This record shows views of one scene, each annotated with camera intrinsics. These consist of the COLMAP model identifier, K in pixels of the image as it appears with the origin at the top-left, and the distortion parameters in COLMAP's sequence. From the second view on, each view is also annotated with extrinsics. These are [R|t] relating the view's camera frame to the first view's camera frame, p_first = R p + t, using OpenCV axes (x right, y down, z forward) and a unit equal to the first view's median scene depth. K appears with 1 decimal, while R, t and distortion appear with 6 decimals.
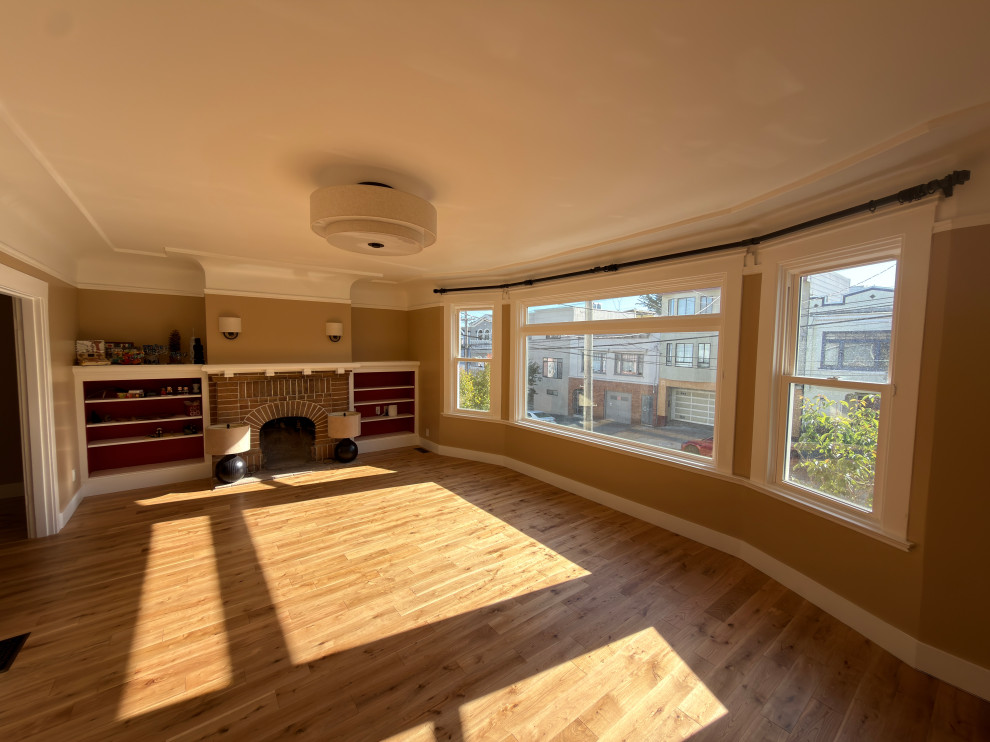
lens RADIAL K [[392.4, 0, 494.5], [0, 392.4, 370.3], [0, 0, 1]] dist [-0.003955, -0.000602]
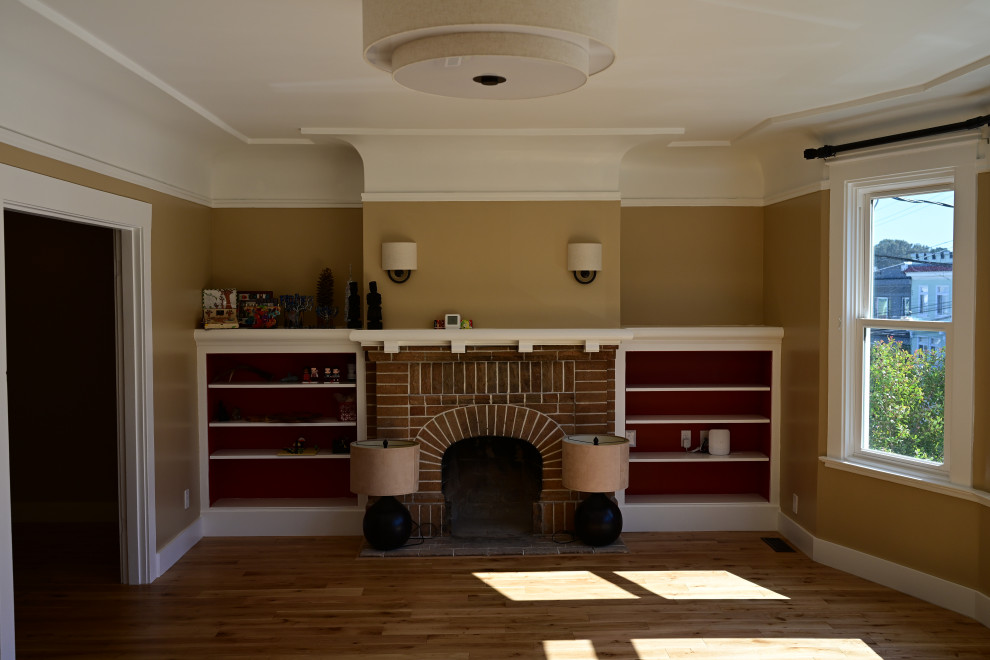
lens RADIAL K [[924.8, 0, 494.2], [0, 924.8, 330.7], [0, 0, 1]] dist [-0.021162, 0.000000]
pose [[0.805618, 0.011480, -0.592324, 0.182087], [-0.022489, 0.999684, -0.011212, -0.002459], [0.592009, 0.022353, 0.805622, 0.056686]]
